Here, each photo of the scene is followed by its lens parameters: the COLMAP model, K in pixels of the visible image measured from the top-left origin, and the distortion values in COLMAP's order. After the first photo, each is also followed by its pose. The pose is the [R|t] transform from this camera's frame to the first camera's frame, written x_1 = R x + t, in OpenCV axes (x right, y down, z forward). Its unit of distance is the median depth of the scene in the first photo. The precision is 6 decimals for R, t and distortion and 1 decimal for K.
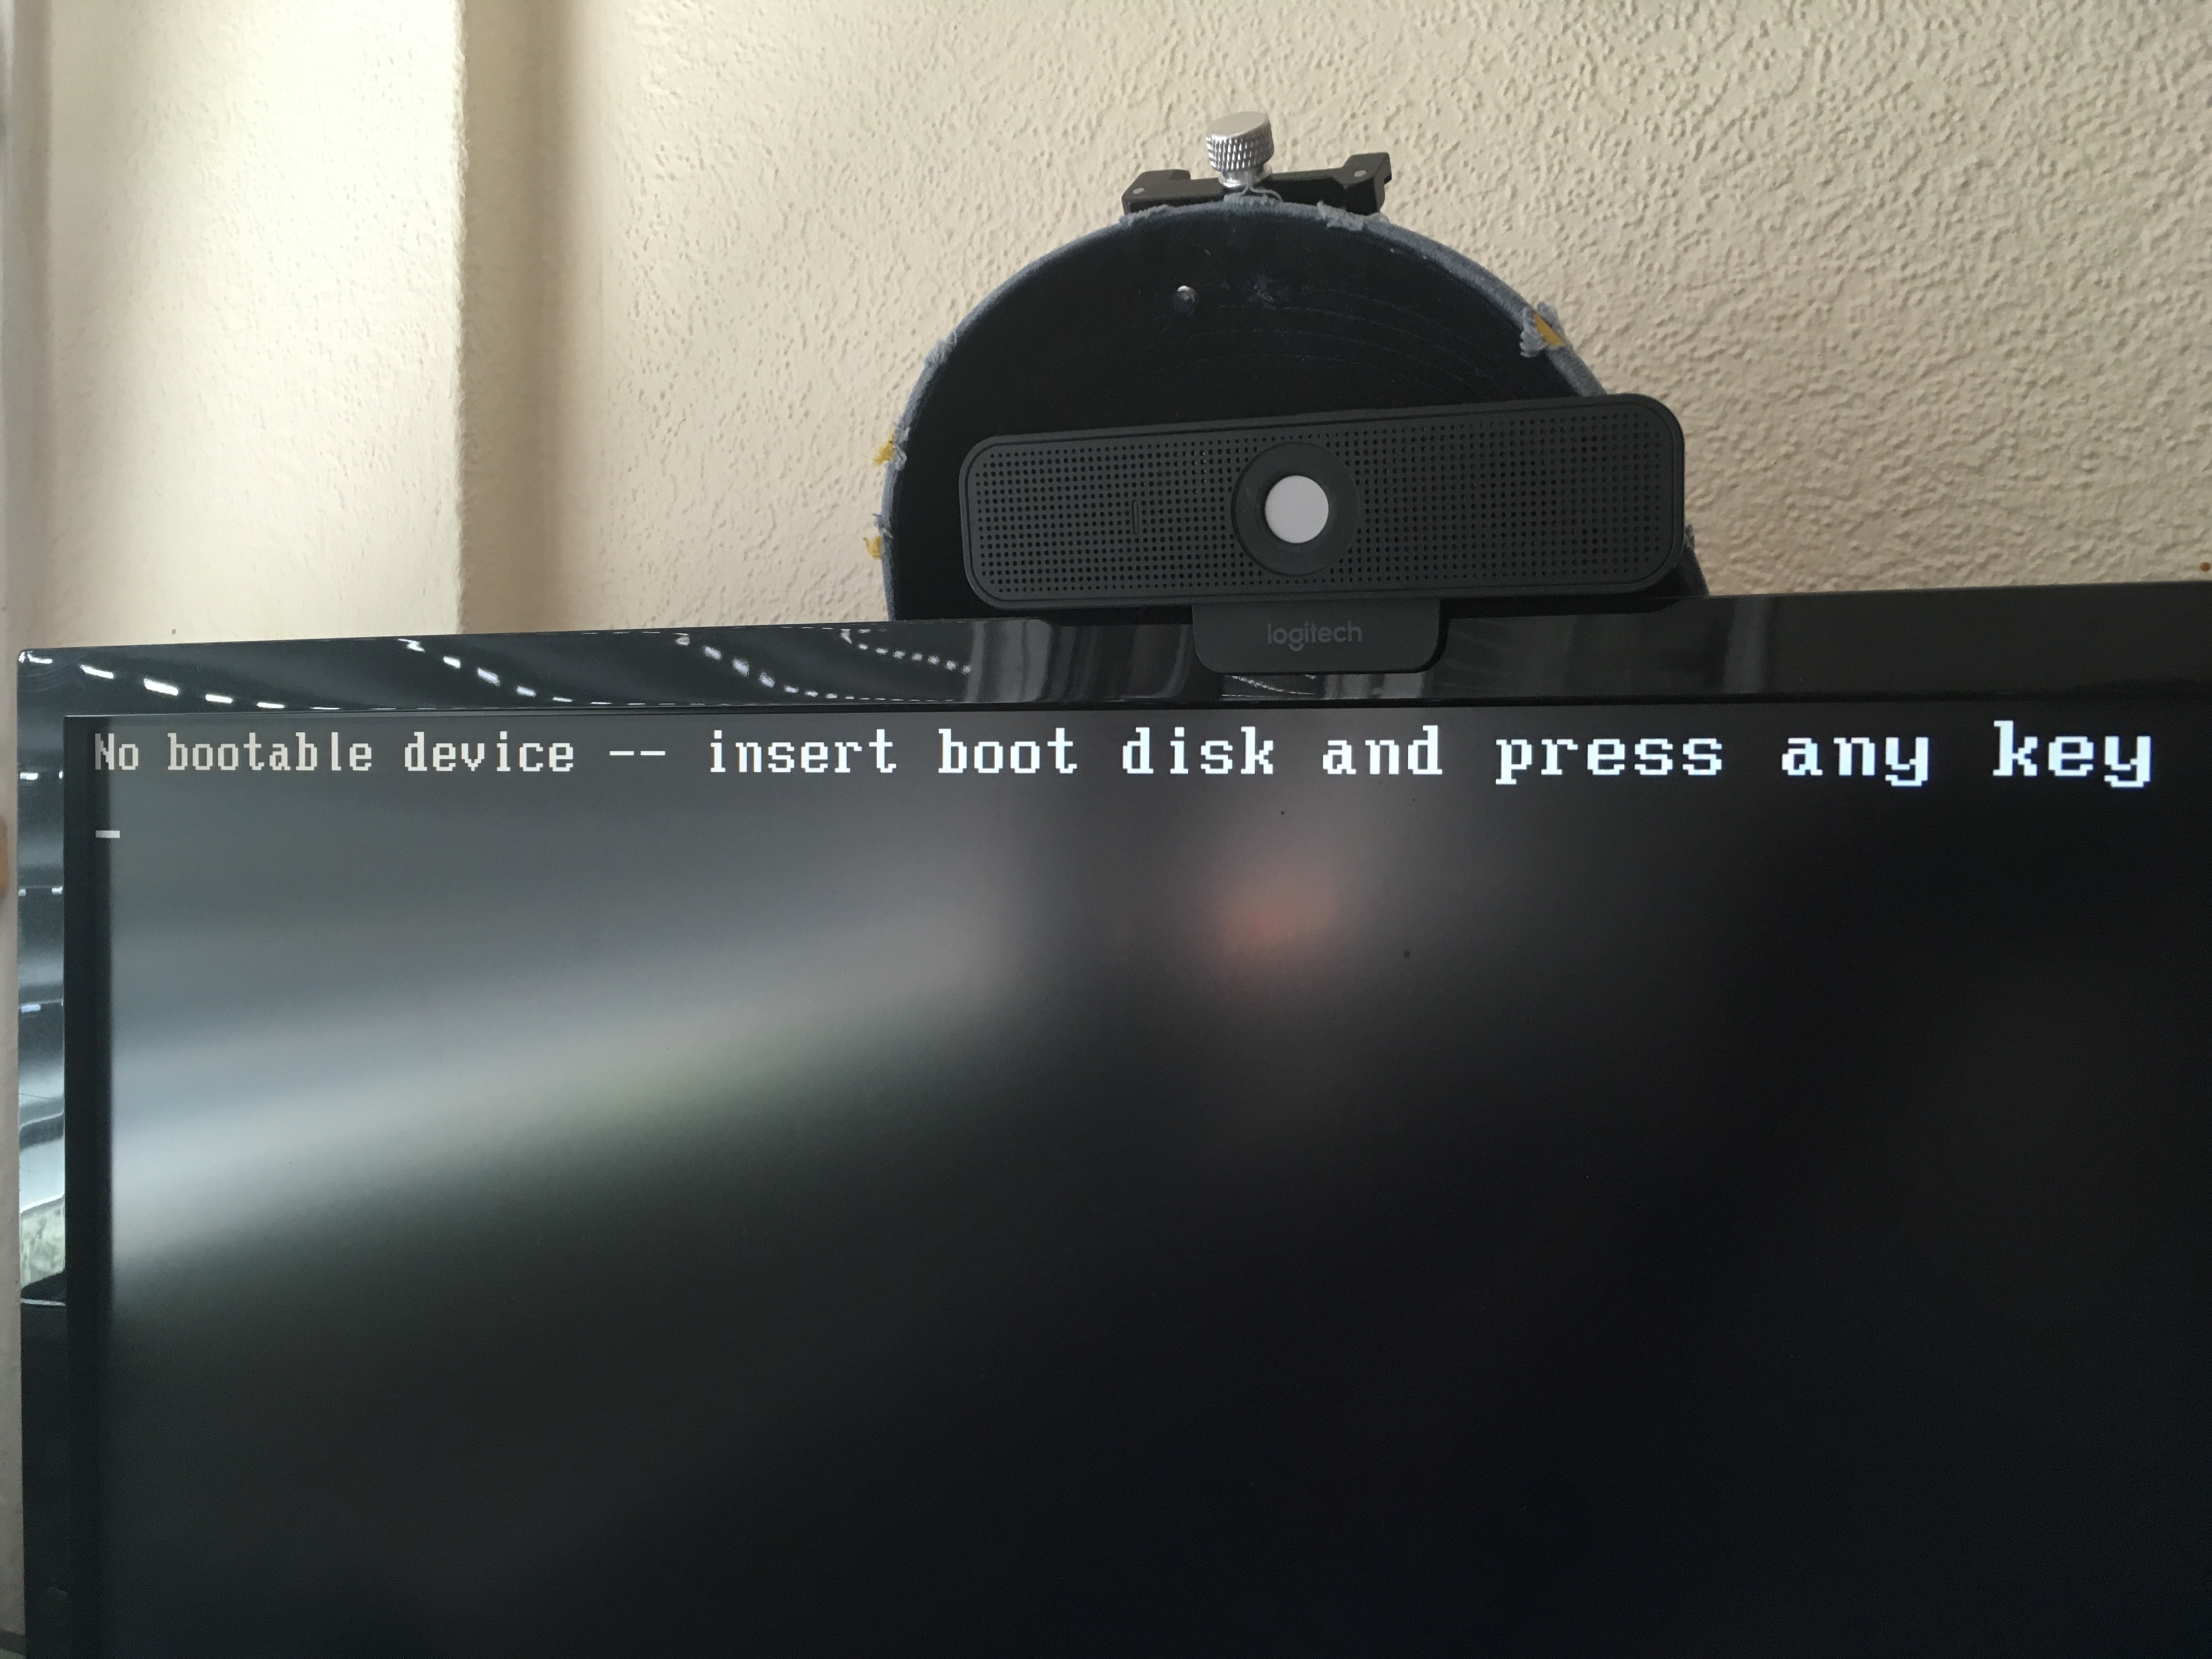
lens RADIAL K [[1932.9, 0, 1106.0], [0, 1932.9, 829.5], [0, 0, 1]] dist [0.065001, -0.115357]
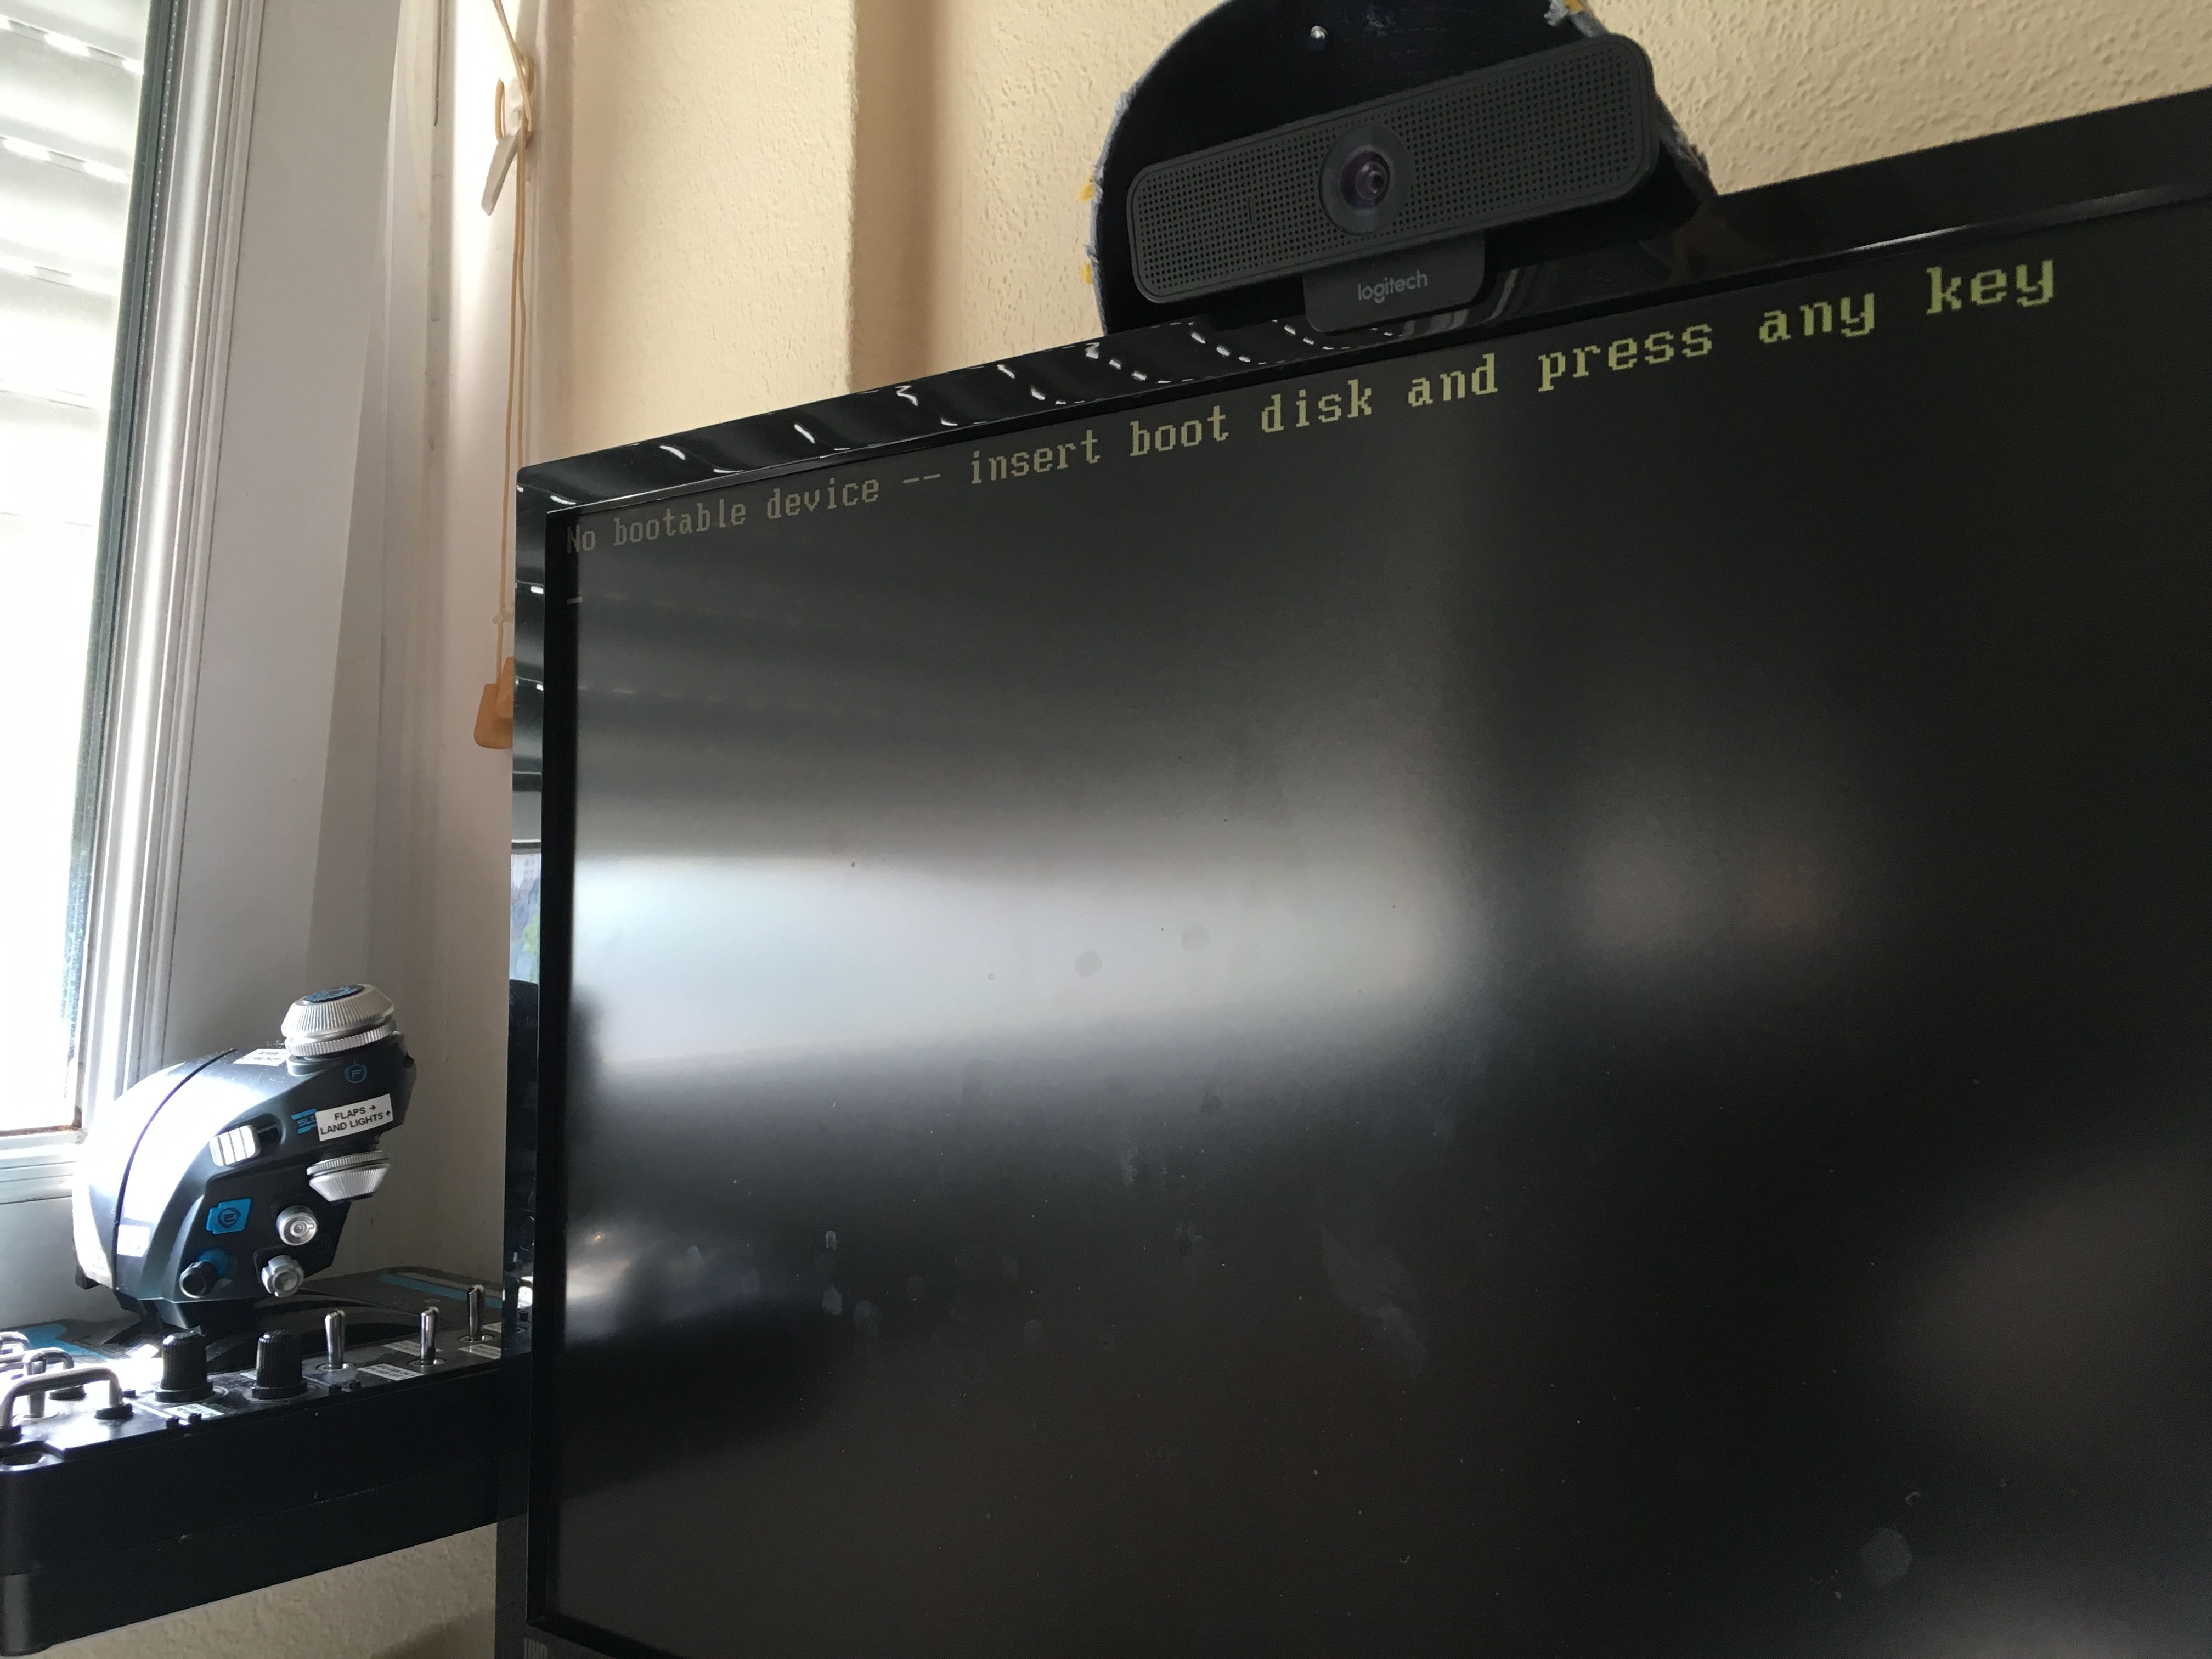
lens RADIAL K [[1932.9, 0, 1106.0], [0, 1932.9, 829.5], [0, 0, 1]] dist [0.065001, -0.115357]
pose [[0.962596, -0.009891, -0.270762, 0.211238], [-0.006843, 0.998127, -0.060791, 0.257375], [0.270856, 0.060370, 0.960725, -0.178568]]
